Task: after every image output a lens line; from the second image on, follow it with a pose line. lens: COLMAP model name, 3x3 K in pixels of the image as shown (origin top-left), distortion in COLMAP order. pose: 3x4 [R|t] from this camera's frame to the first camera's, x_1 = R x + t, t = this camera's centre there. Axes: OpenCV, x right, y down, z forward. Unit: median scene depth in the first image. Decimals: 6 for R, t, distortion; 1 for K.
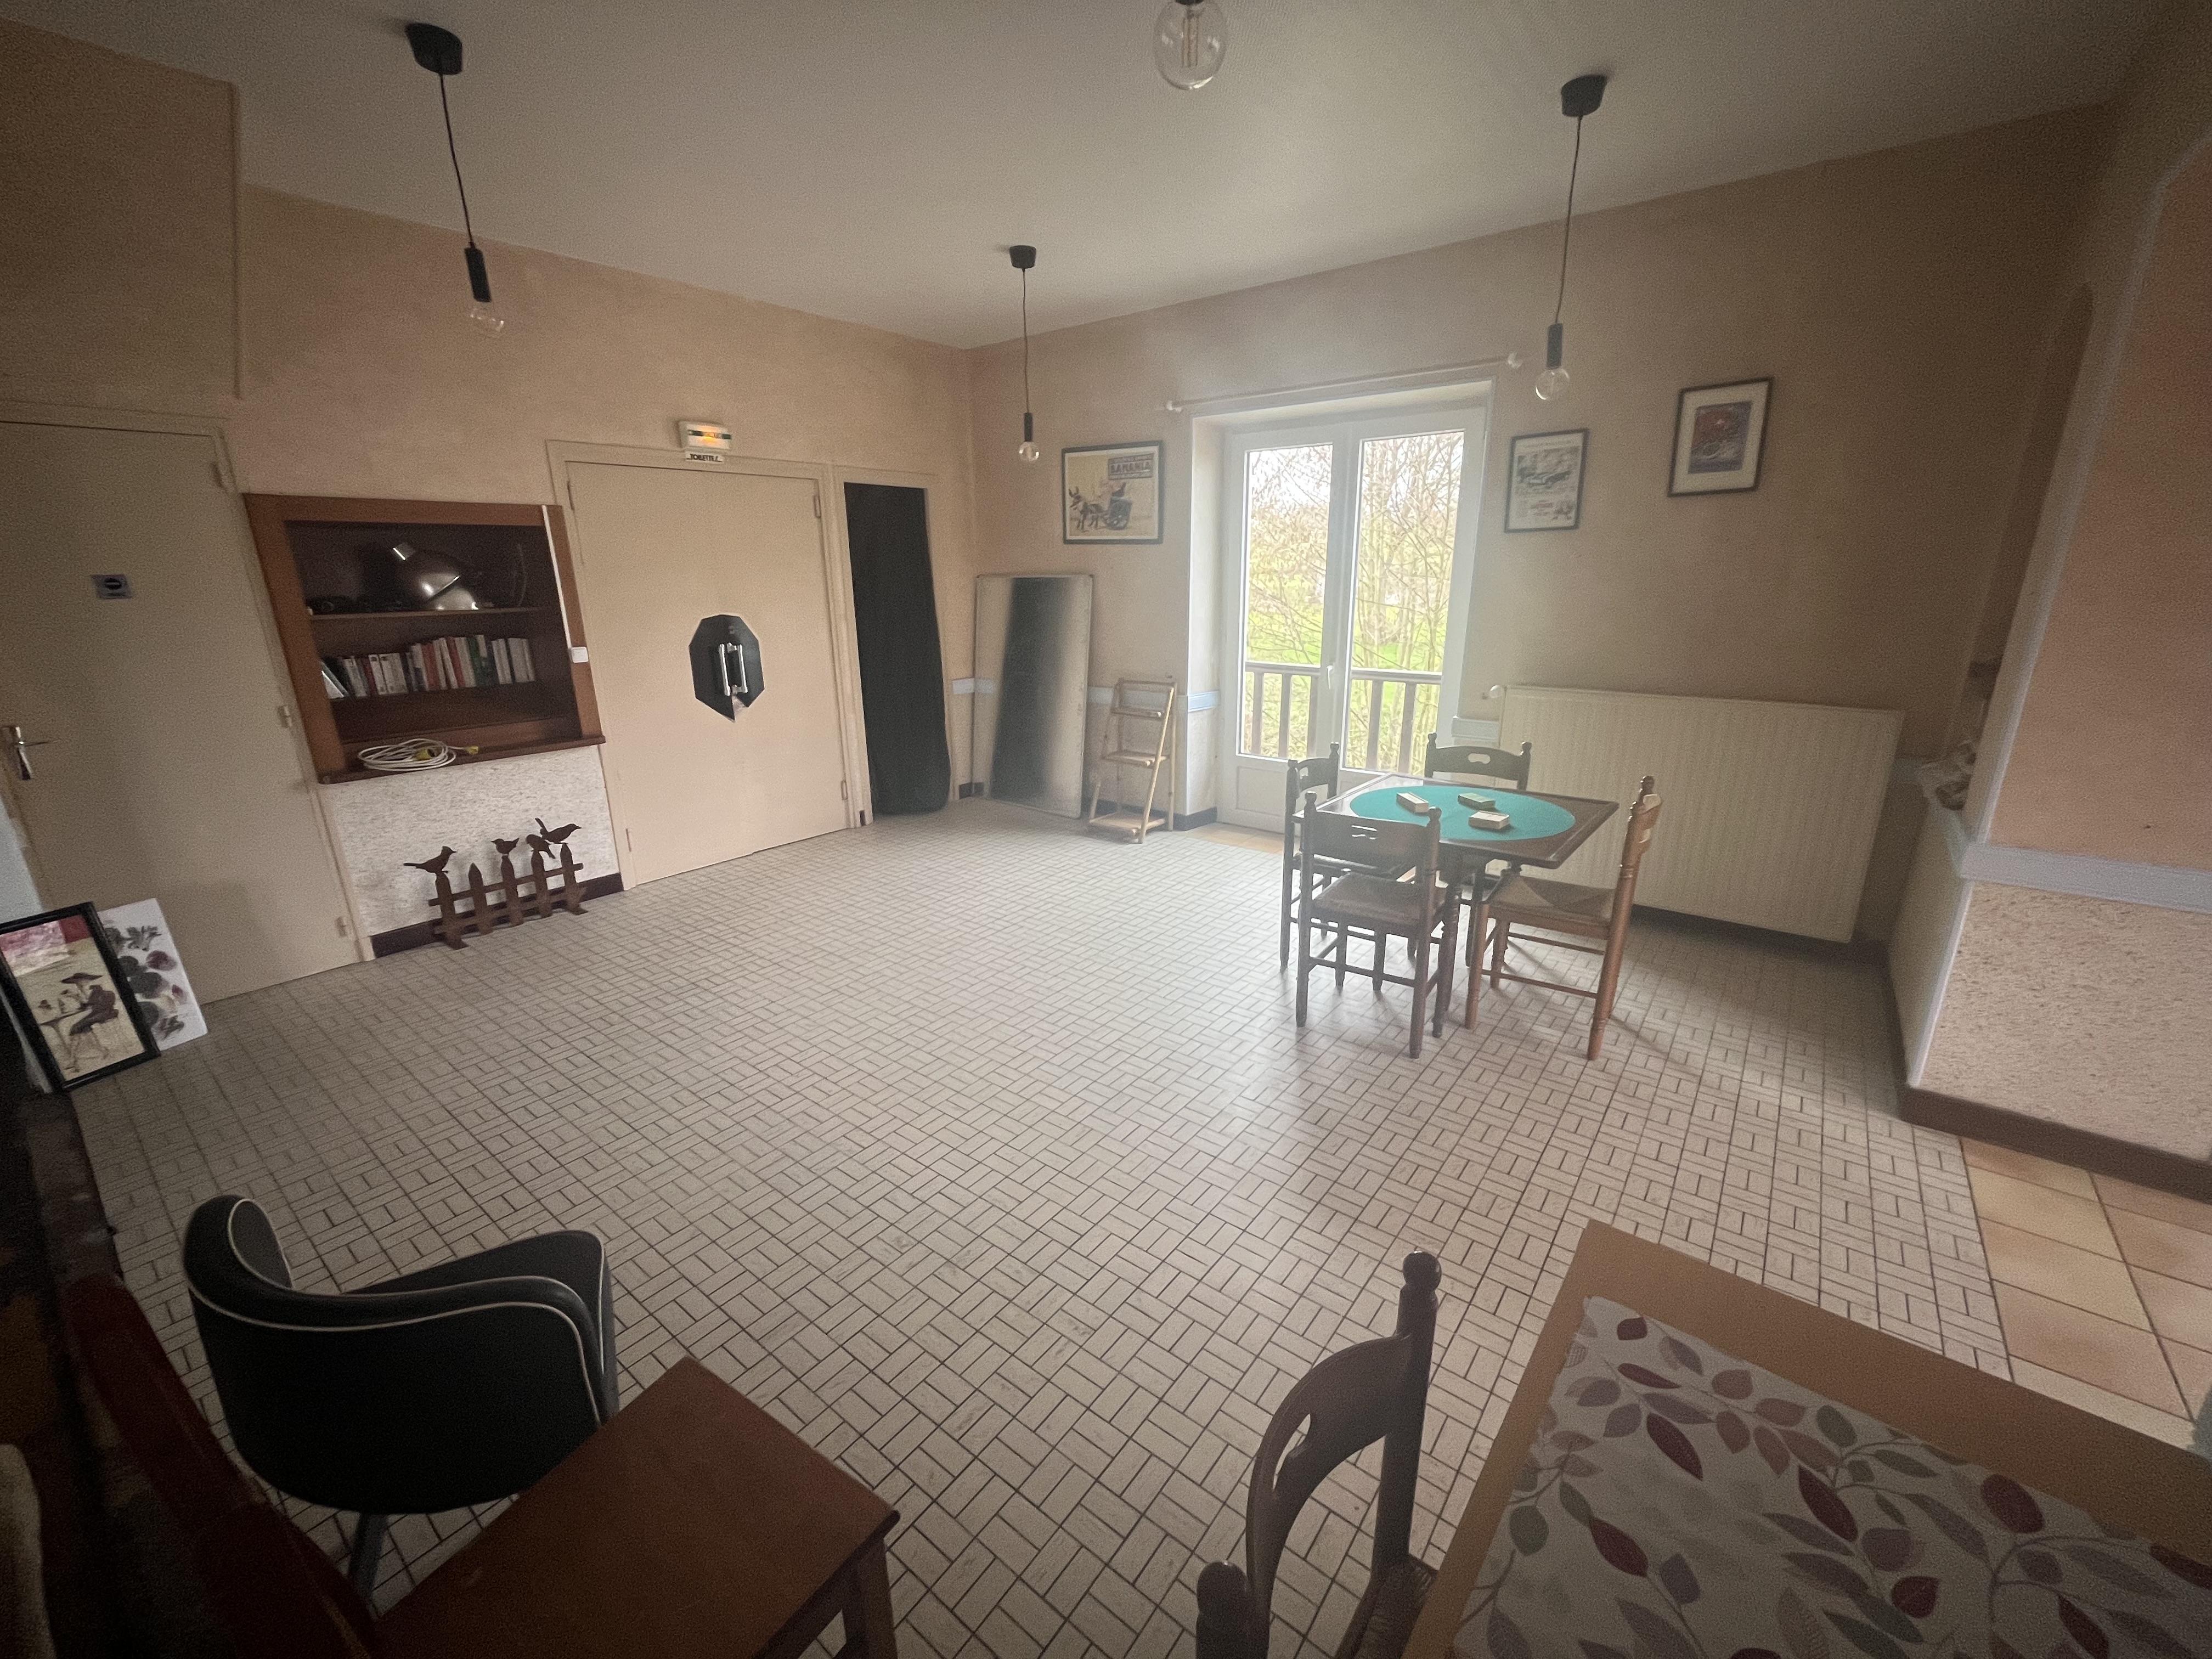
lens RADIAL K [[898.5, 0, 1107.6], [0, 898.5, 833.3], [0, 0, 1]] dist [0.001010, 0.000367]
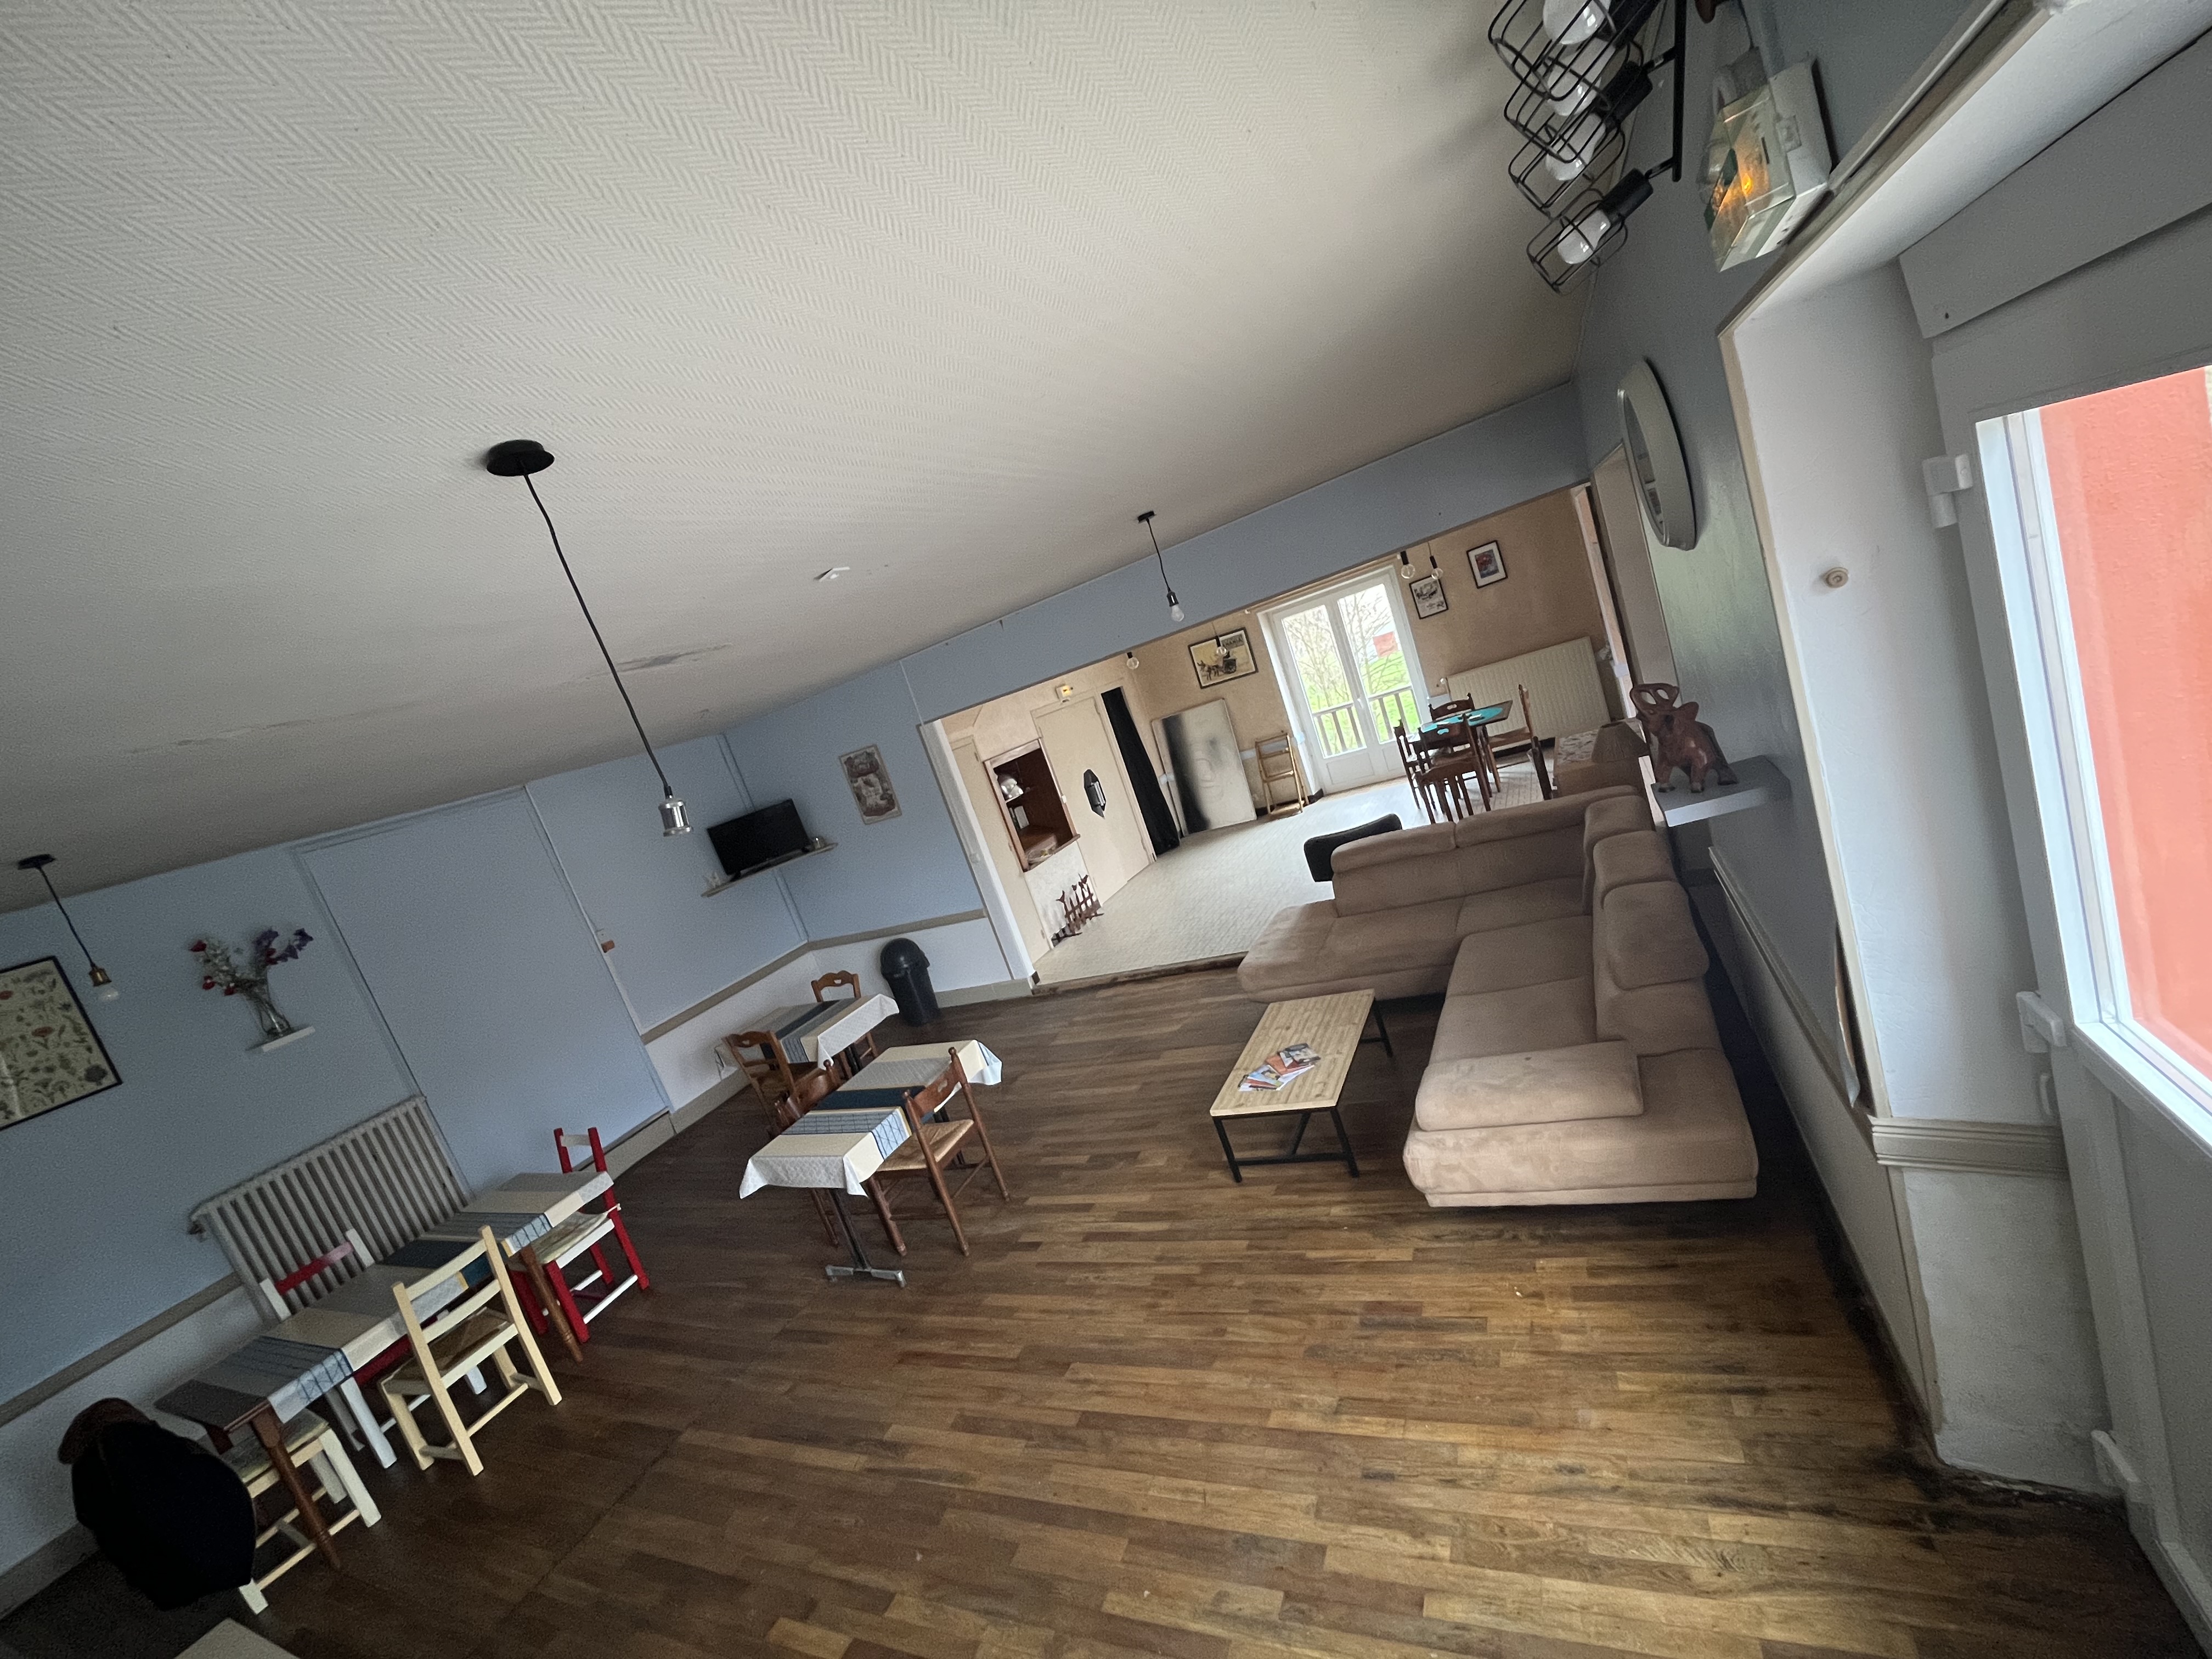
lens RADIAL K [[898.5, 0, 1108.4], [0, 898.5, 832.0], [0, 0, 1]] dist [0.001010, 0.000367]
pose [[0.928155, -0.338122, 0.155571, -0.856313], [0.358460, 0.924572, -0.129121, 0.192176], [-0.100178, 0.175611, 0.979349, -1.112231]]
